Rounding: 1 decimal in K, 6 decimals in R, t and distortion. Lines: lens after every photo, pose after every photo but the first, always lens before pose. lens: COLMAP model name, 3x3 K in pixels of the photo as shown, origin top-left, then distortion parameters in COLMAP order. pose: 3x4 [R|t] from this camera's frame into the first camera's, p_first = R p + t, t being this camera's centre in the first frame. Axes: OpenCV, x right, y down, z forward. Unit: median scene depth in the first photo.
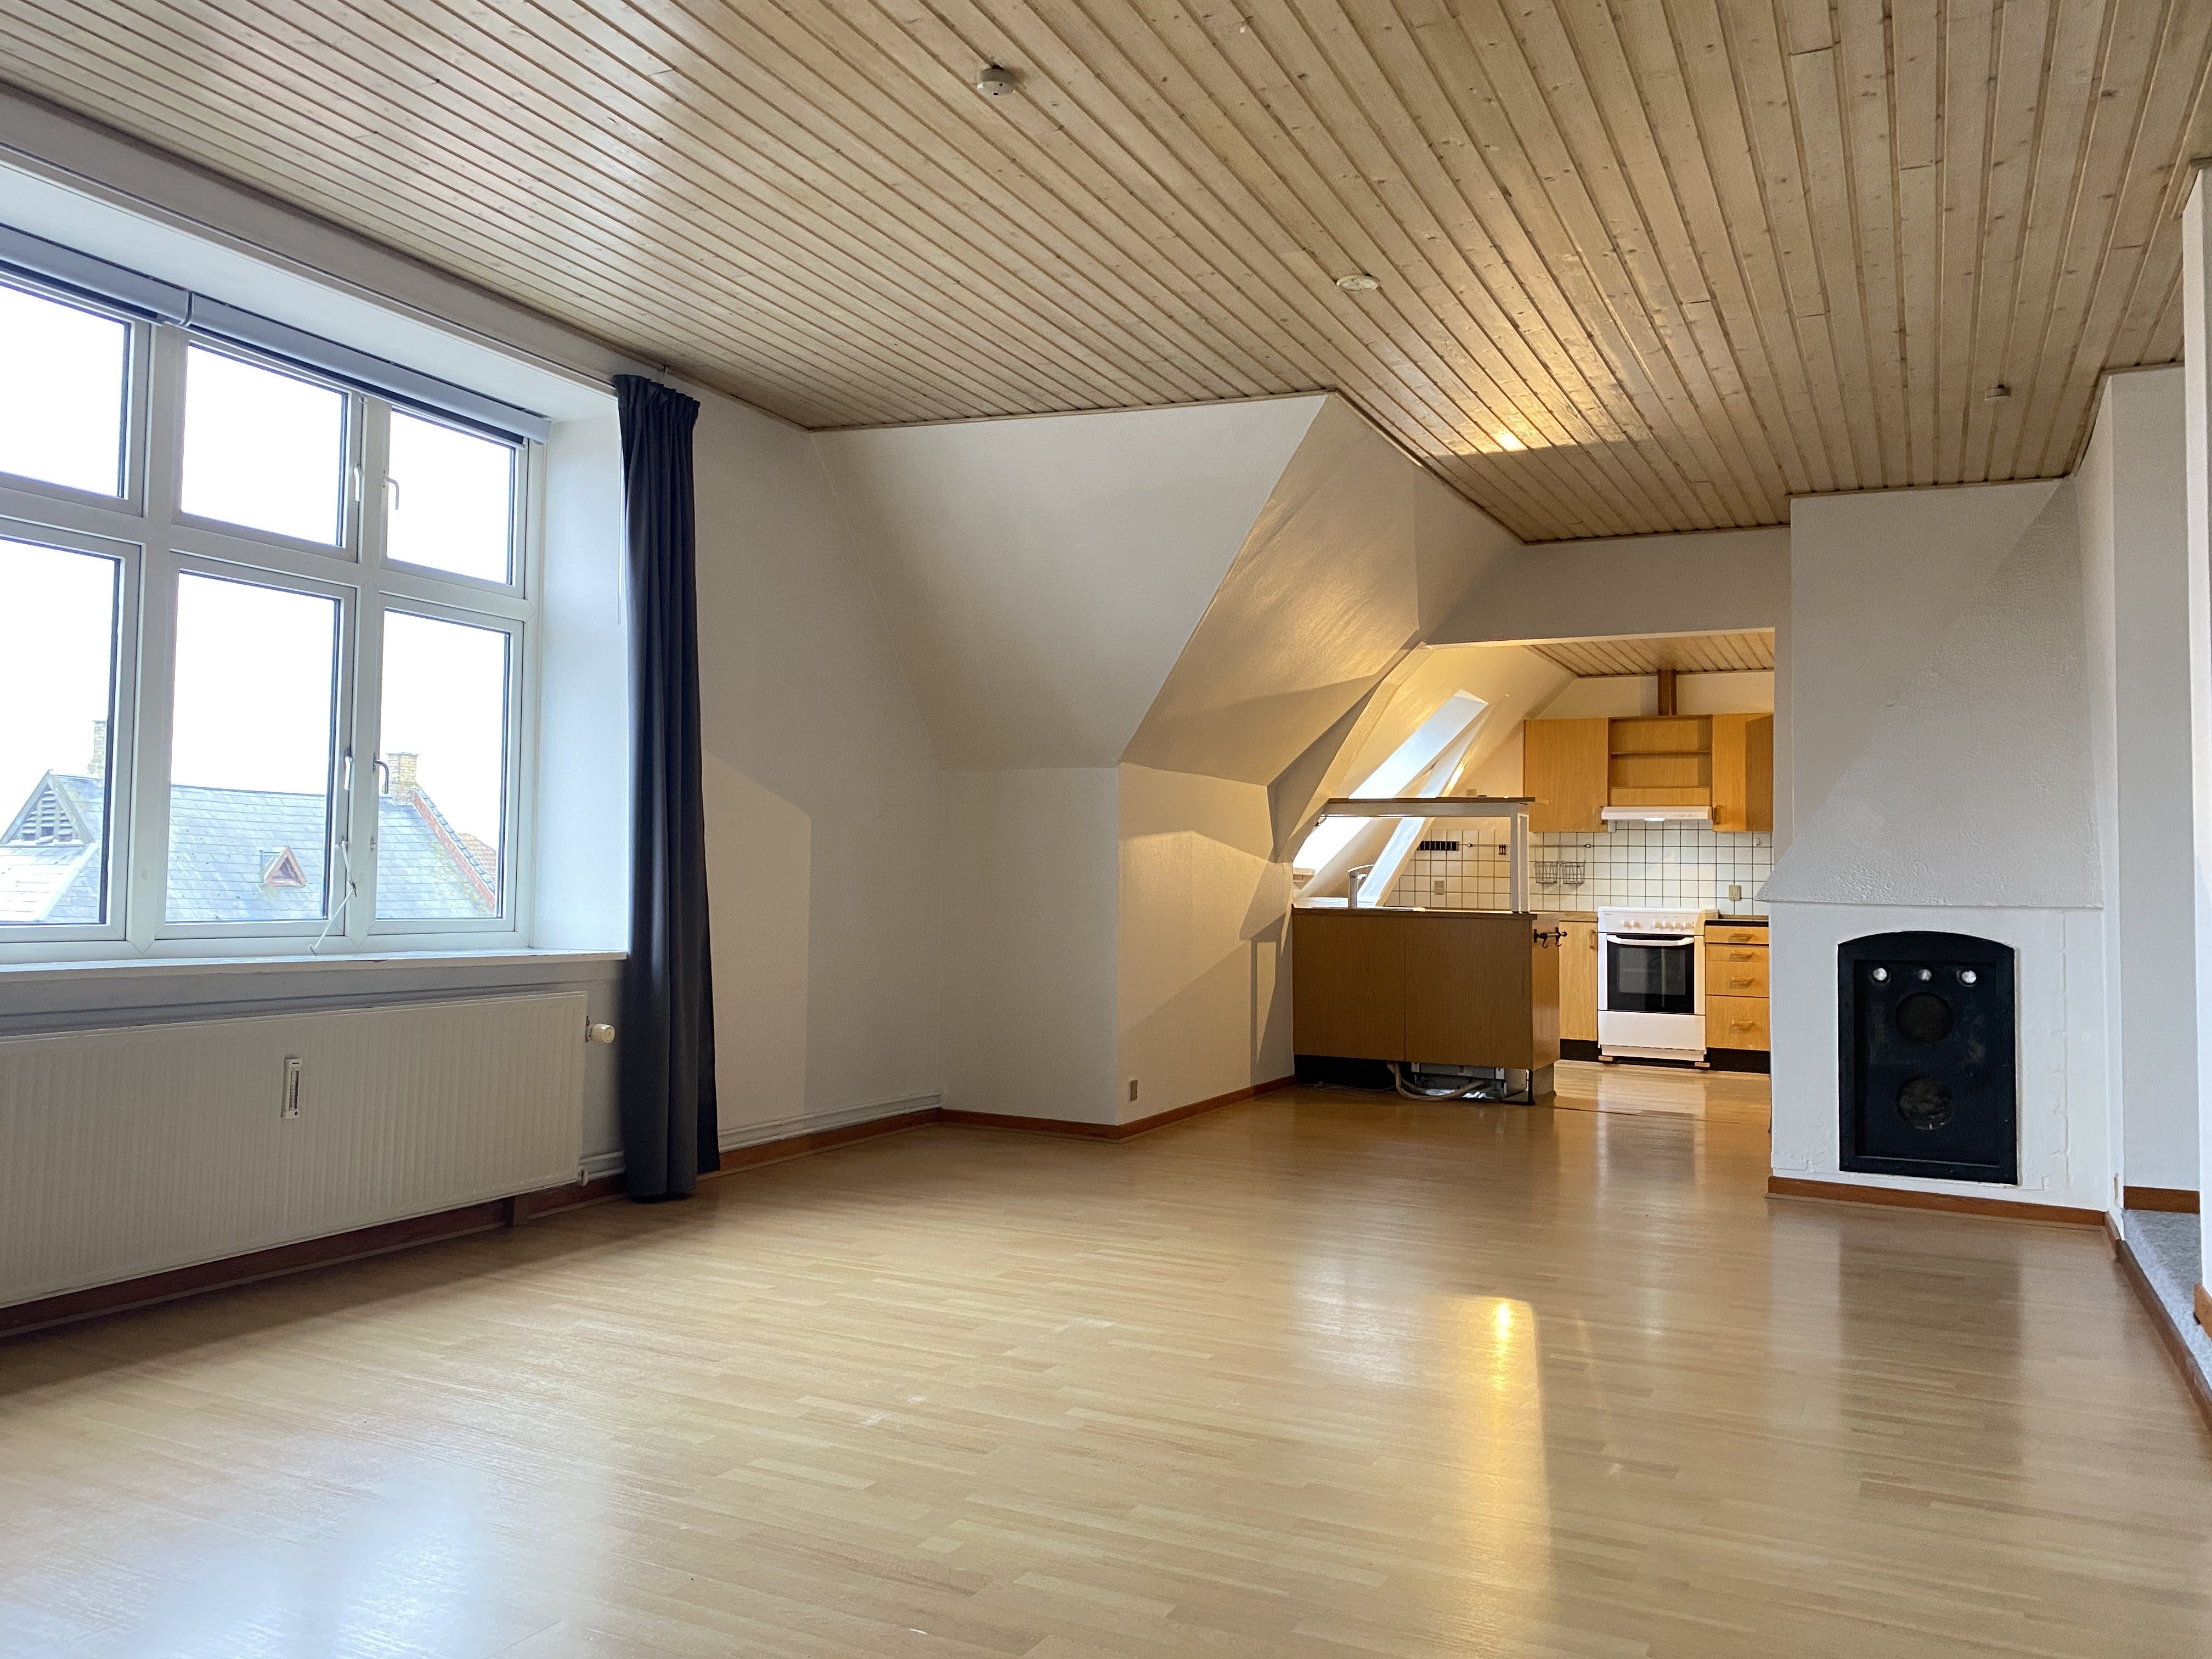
lens RADIAL K [[1653.2, 0, 1117.5], [0, 1653.2, 827.3], [0, 0, 1]] dist [0.068319, -0.076093]
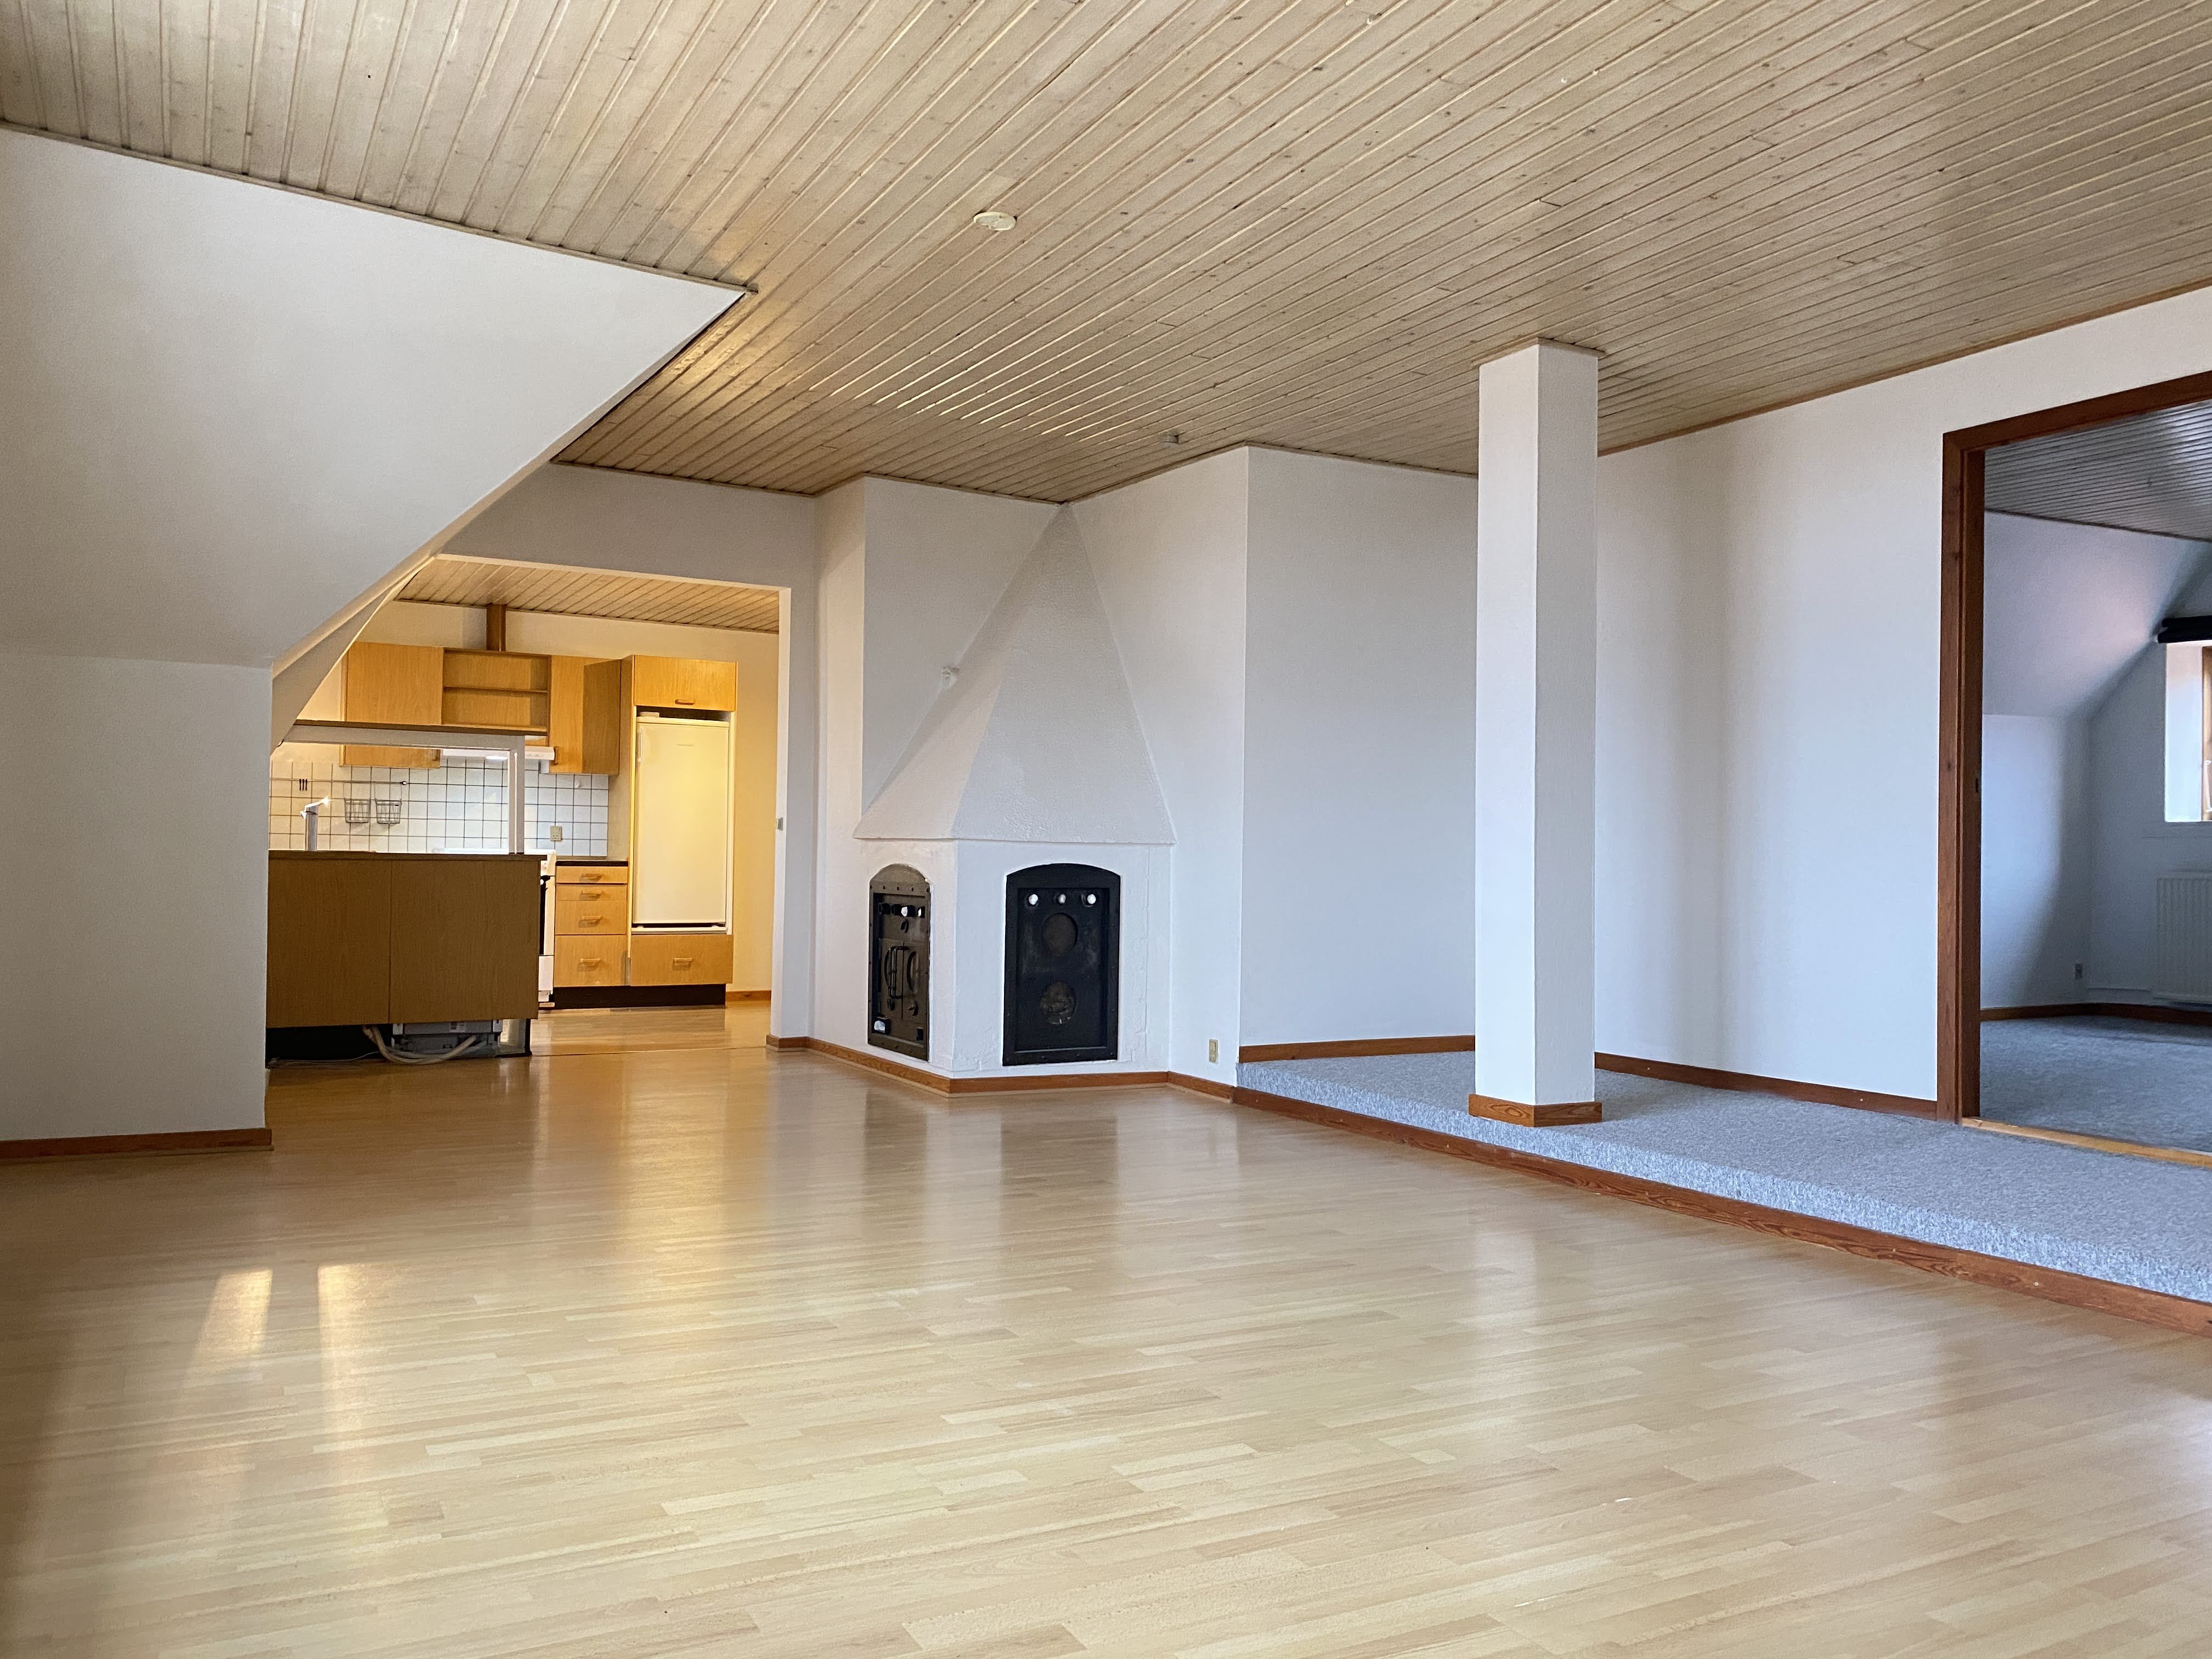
lens RADIAL K [[1653.2, 0, 1117.5], [0, 1653.2, 827.3], [0, 0, 1]] dist [0.068319, -0.076093]
pose [[0.585442, 0.006404, 0.810689, -0.471205], [-0.033288, 0.999315, 0.016145, 0.014856], [-0.810031, -0.036438, 0.585254, 0.255108]]
